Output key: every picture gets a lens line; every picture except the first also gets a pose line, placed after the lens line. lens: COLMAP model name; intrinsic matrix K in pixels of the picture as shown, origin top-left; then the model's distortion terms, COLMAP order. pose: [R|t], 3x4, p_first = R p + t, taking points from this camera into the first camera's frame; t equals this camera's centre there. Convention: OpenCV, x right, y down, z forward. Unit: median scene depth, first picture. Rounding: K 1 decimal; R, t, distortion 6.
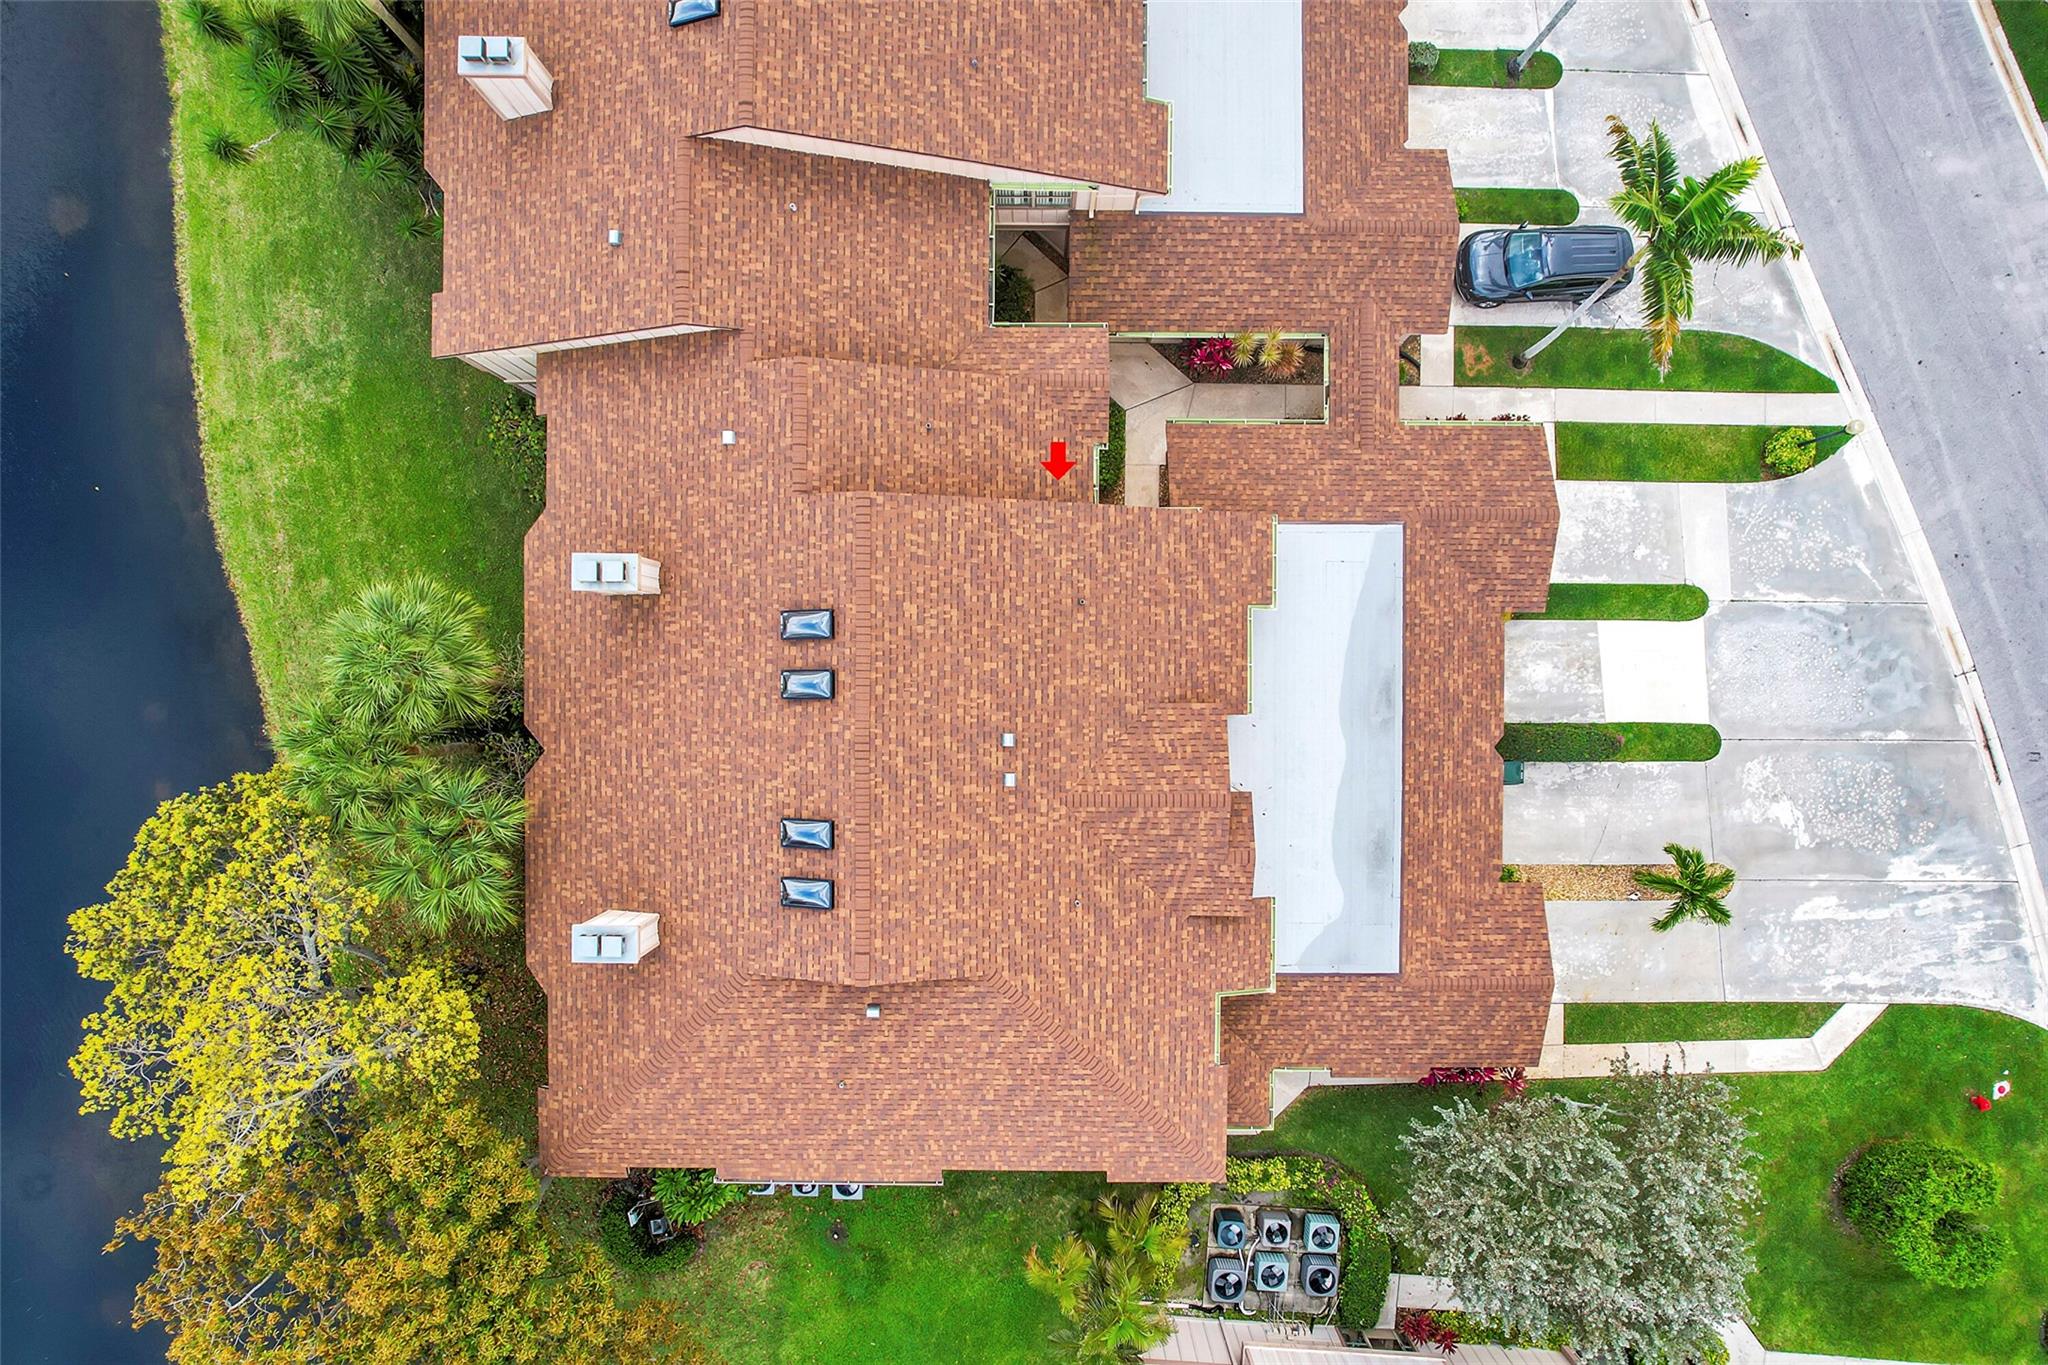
lens RADIAL K [[1283.2, 0, 1020.4], [0, 1283.2, 692.8], [0, 0, 1]] dist [-0.055397, 0.045351]
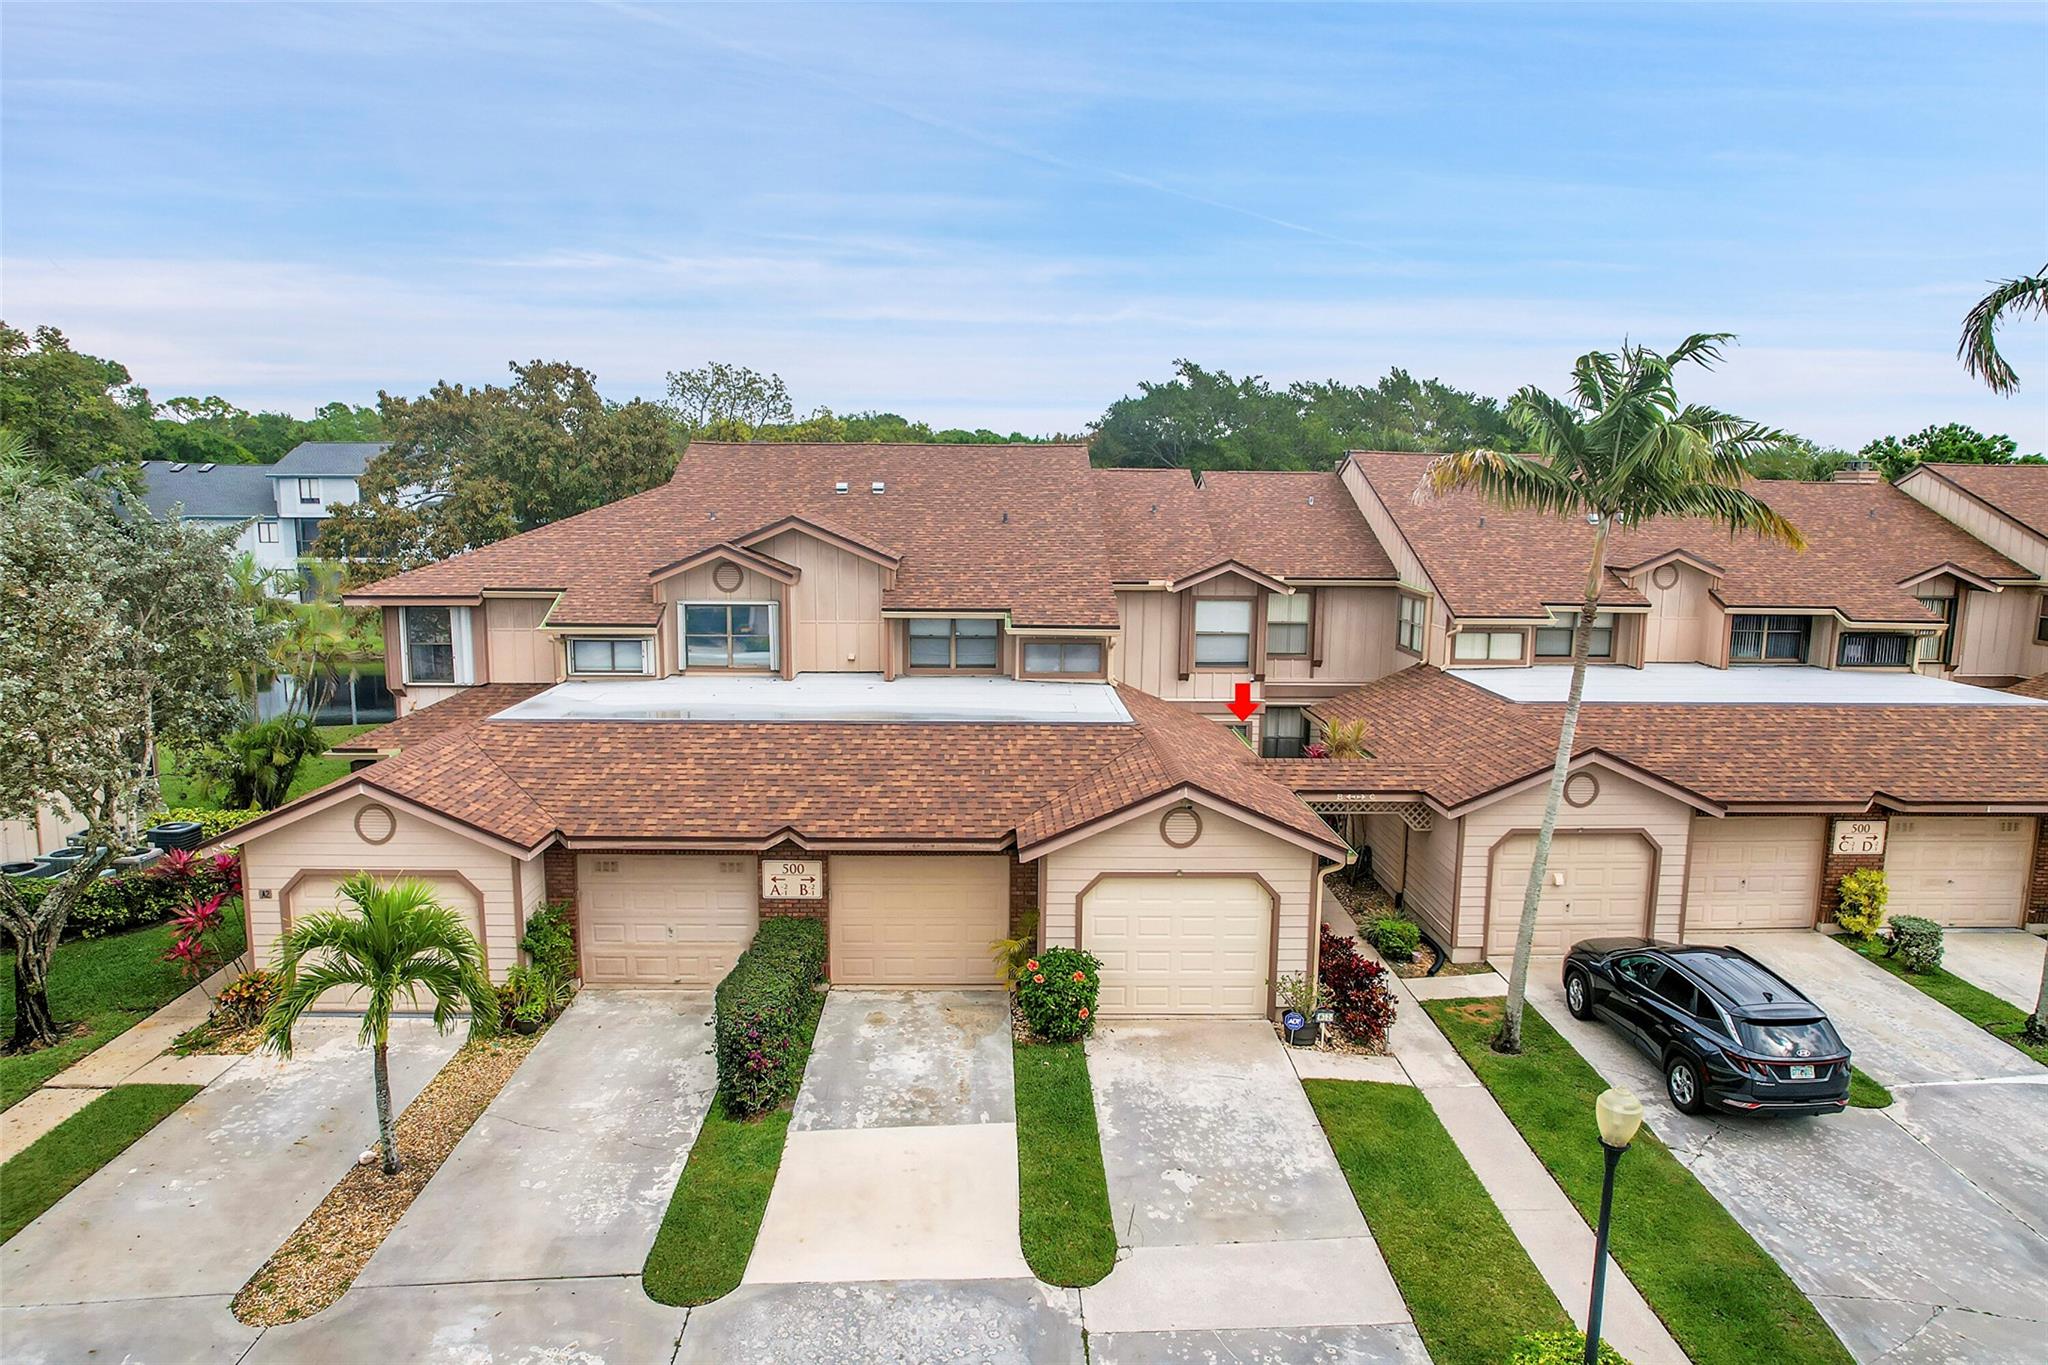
lens RADIAL K [[1283.2, 0, 1033.2], [0, 1283.2, 702.5], [0, 0, 1]] dist [-0.055397, 0.045351]
pose [[0.037879, 0.174203, -0.983981, 0.877731], [-0.999109, -0.011735, -0.040539, -0.042504], [-0.018609, 0.984640, 0.173604, 0.772540]]
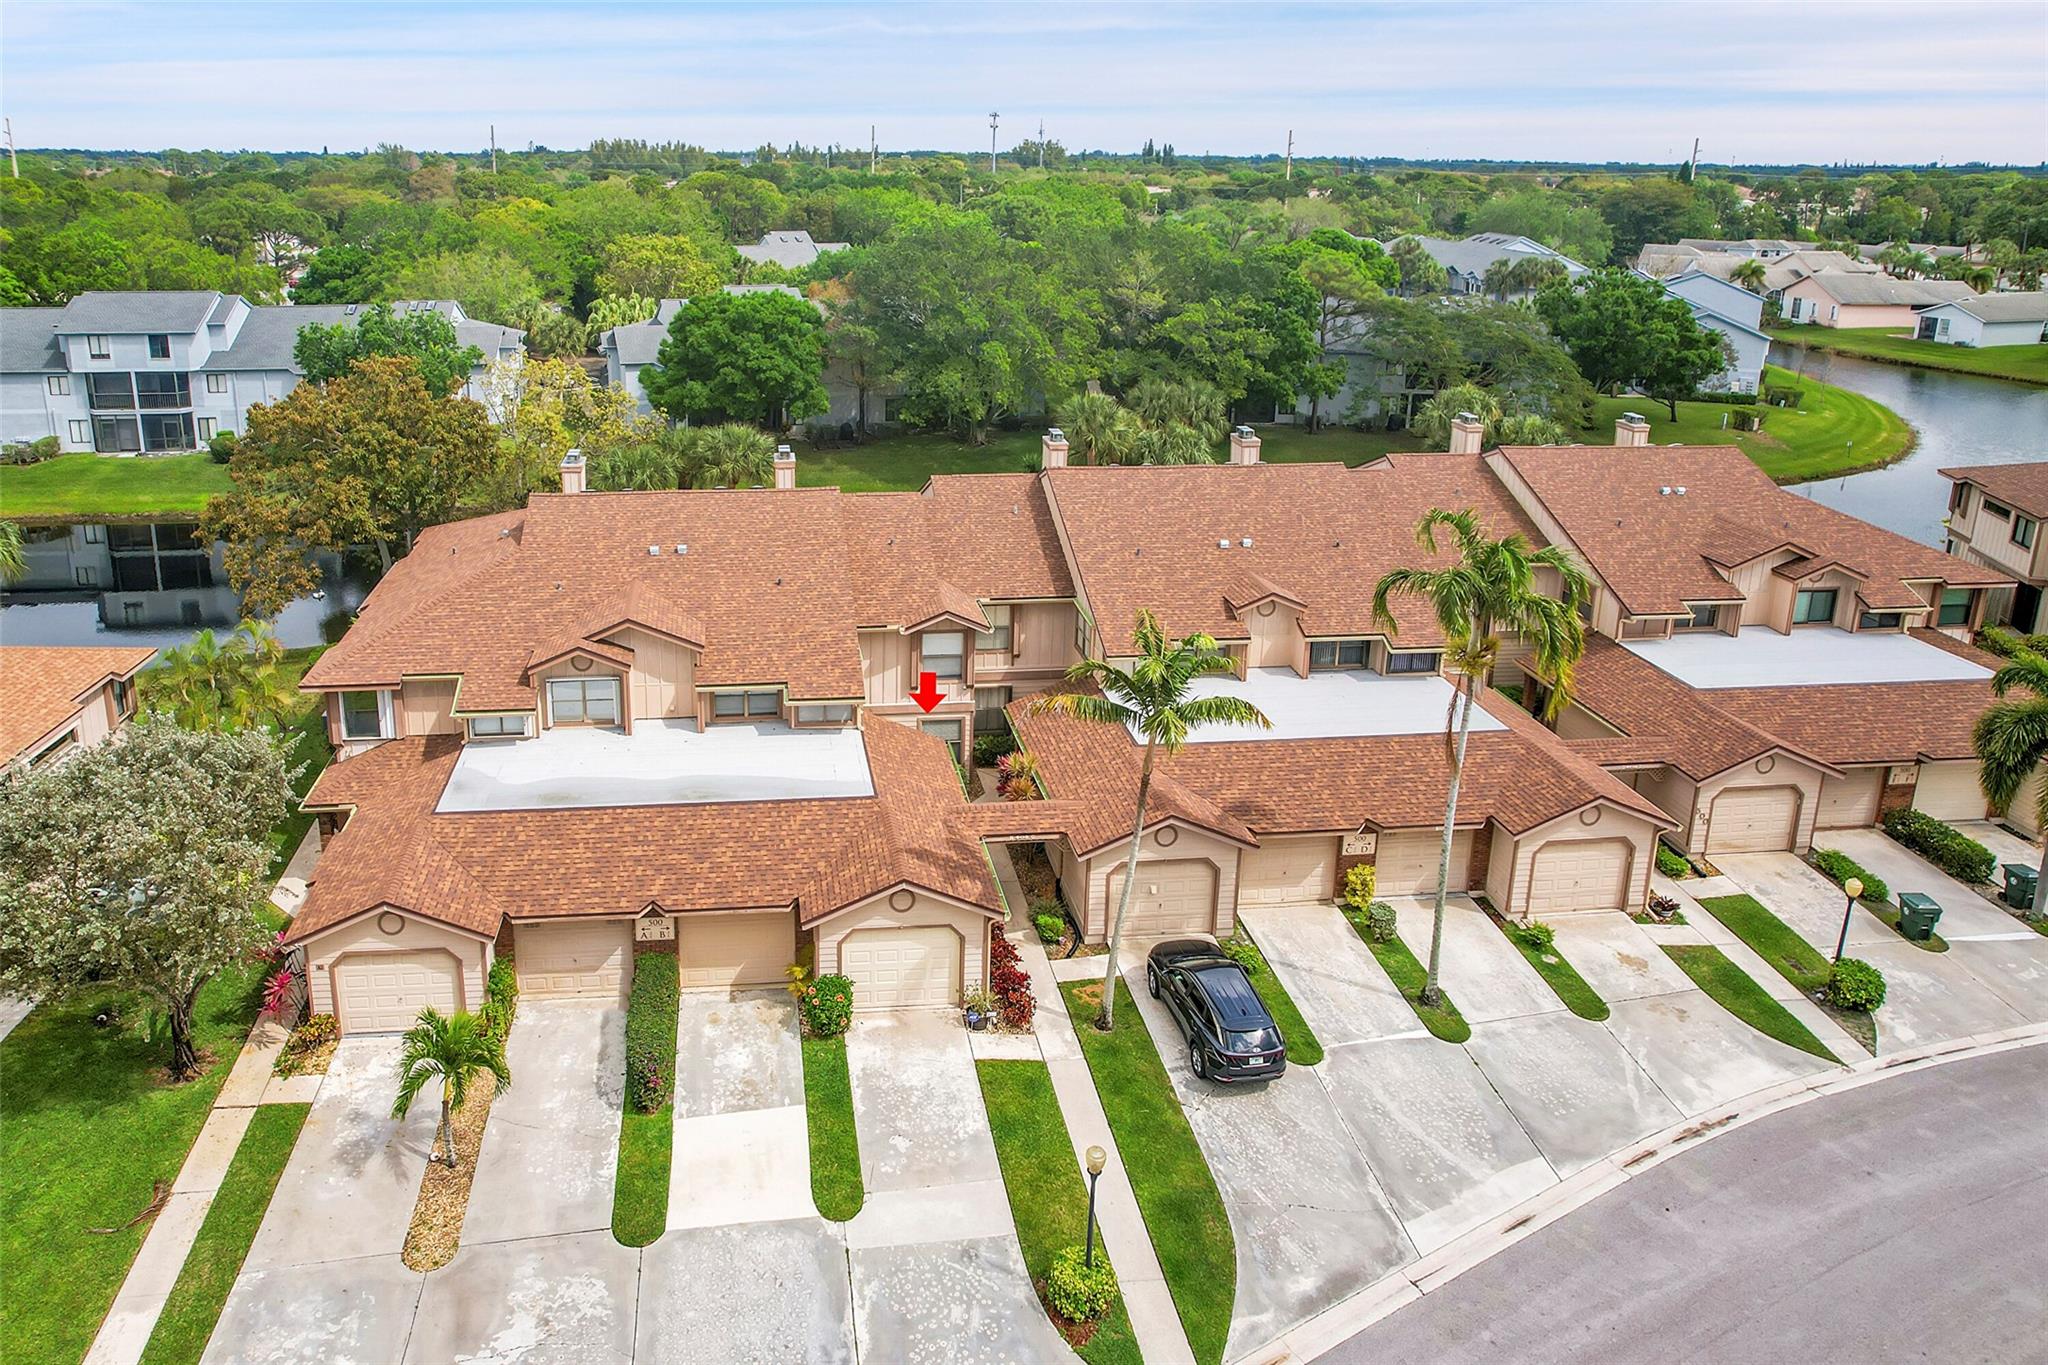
lens RADIAL K [[1337.6, 0, 870.7], [0, 1337.6, 503.0], [0, 0, 1]] dist [-0.027204, 0.004143]
pose [[0.101583, 0.258392, -0.960684, 1.147510], [-0.994723, 0.012436, -0.101838, -0.017893], [-0.014367, 0.965960, 0.258292, 0.431411]]
